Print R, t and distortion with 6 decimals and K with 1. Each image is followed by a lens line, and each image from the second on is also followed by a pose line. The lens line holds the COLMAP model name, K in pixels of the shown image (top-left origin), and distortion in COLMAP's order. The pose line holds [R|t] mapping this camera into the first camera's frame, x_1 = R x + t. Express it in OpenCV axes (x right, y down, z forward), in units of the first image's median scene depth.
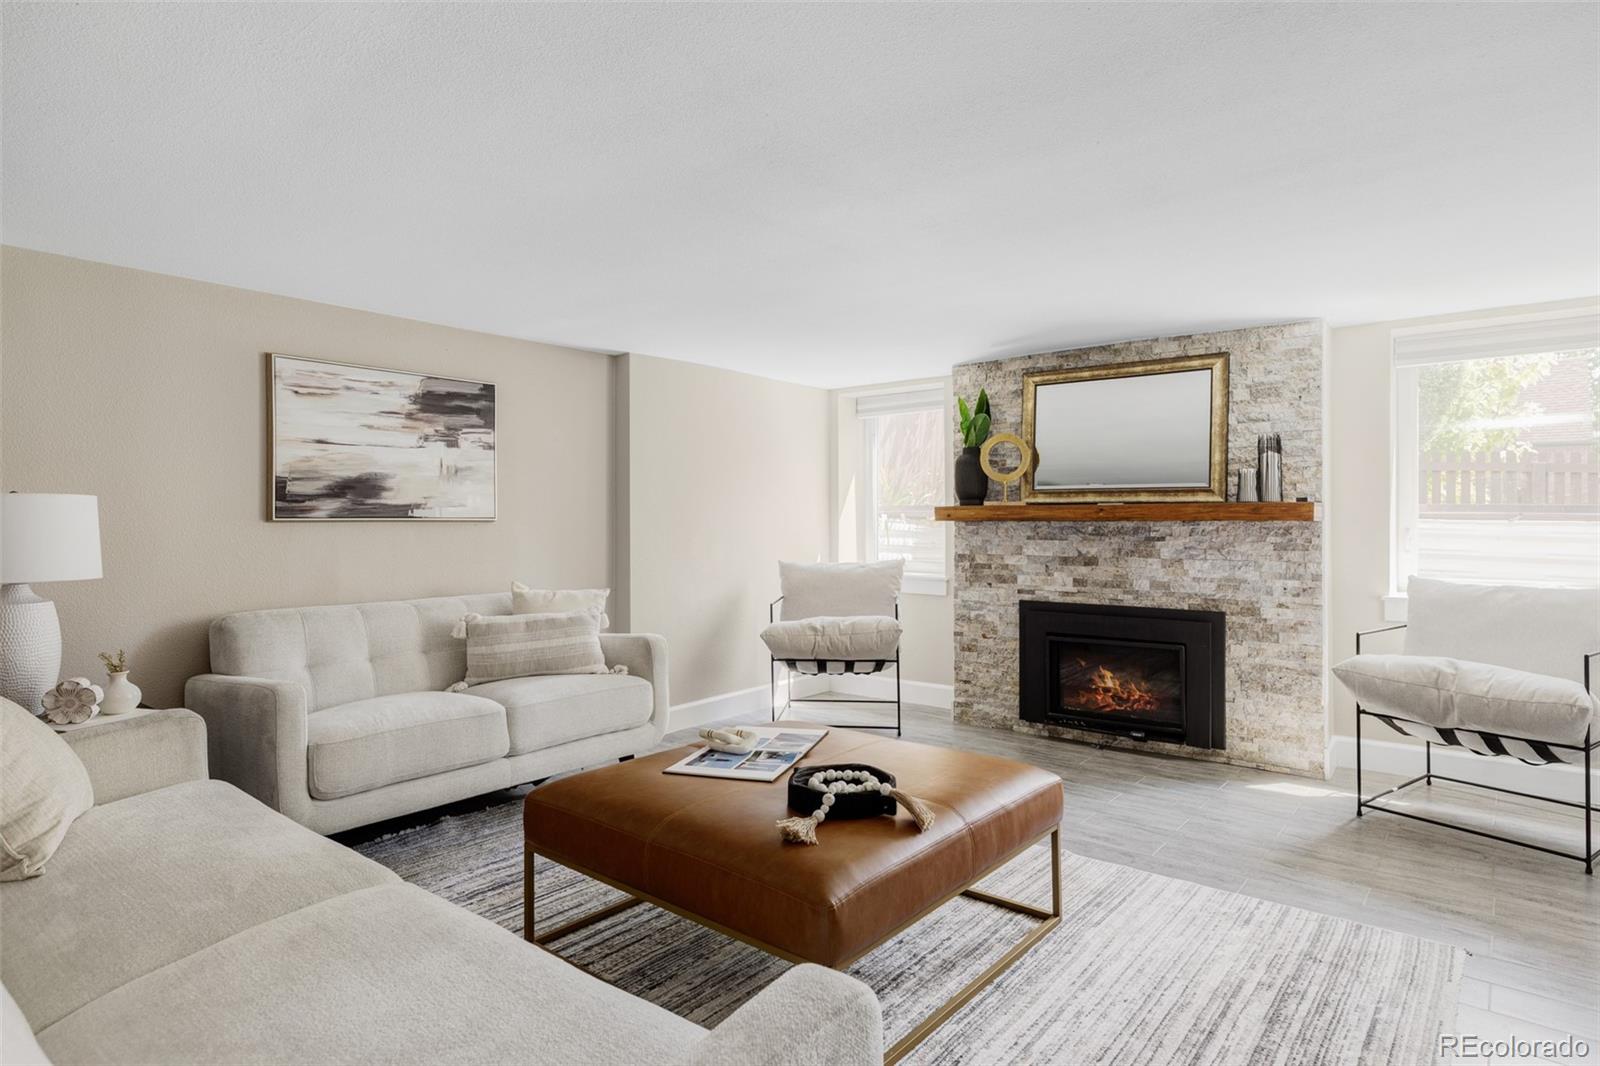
lens RADIAL K [[876.0, 0, 807.8], [0, 876.0, 505.8], [0, 0, 1]] dist [0.008362, -0.000572]
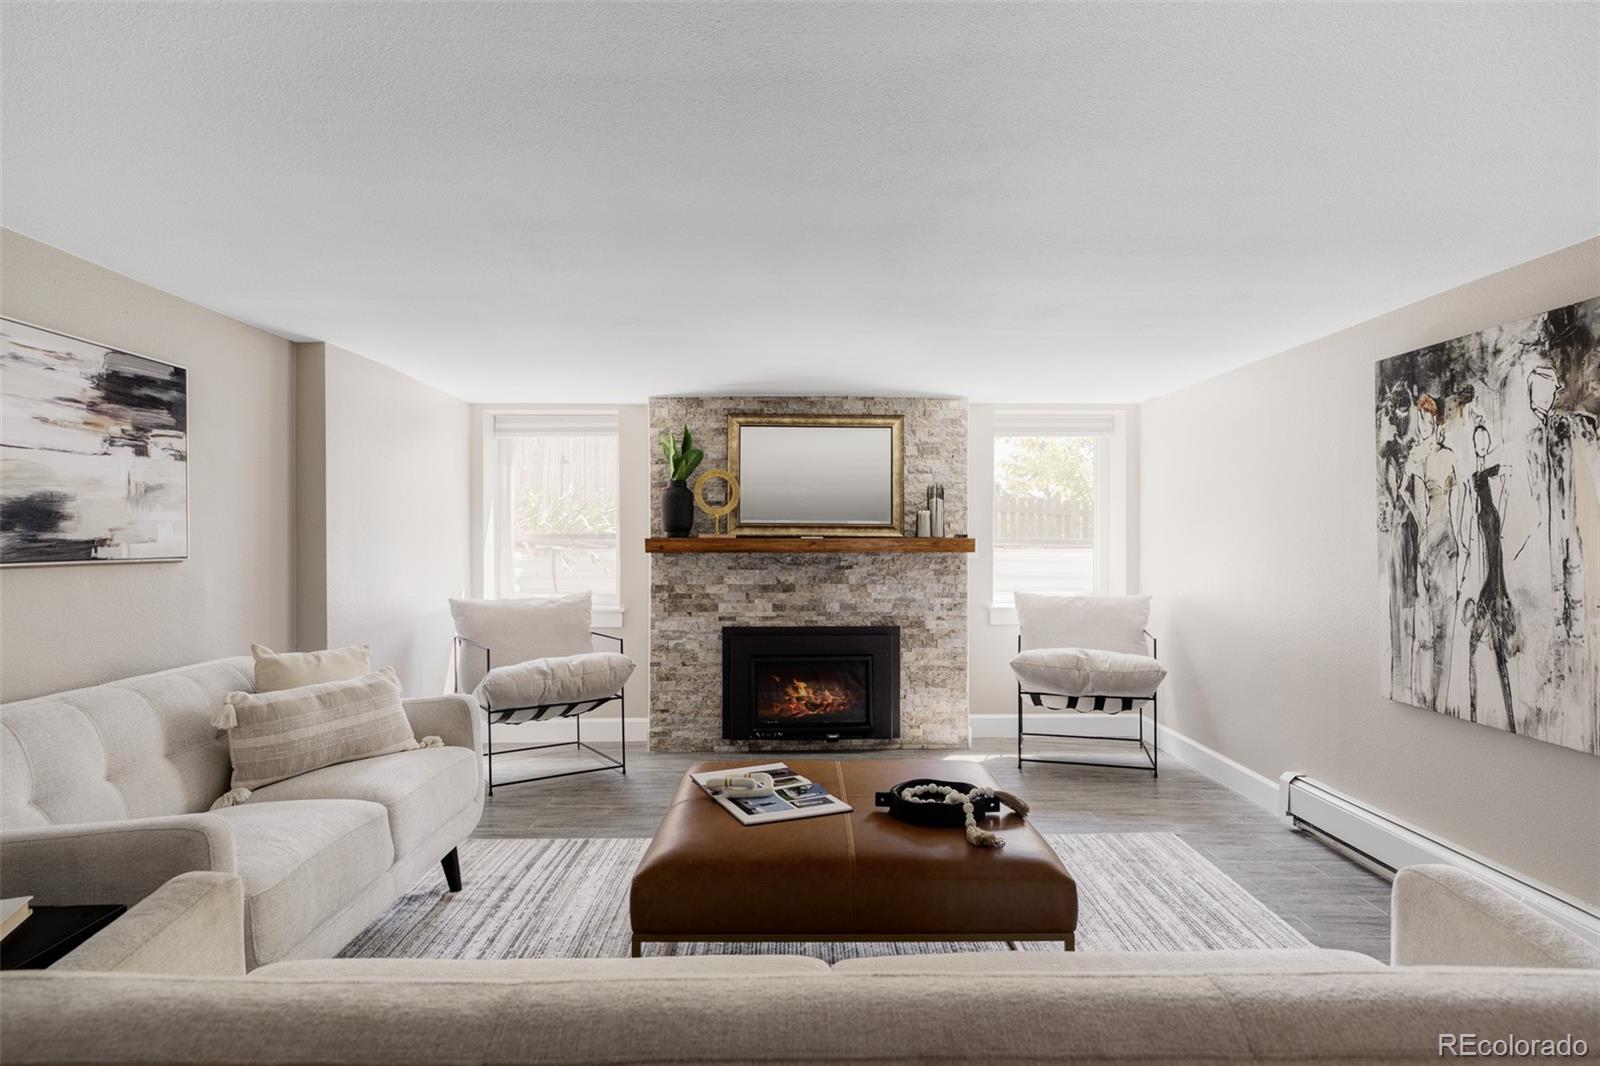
lens RADIAL K [[908.9, 0, 800.0], [0, 908.9, 533.0], [0, 0, 1]] dist [0.016243, 0.000002]
pose [[0.765607, 0.004676, 0.643291, -0.444046], [-0.011093, 0.999921, 0.005934, -0.015284], [-0.643213, -0.011679, 0.765599, 0.111591]]
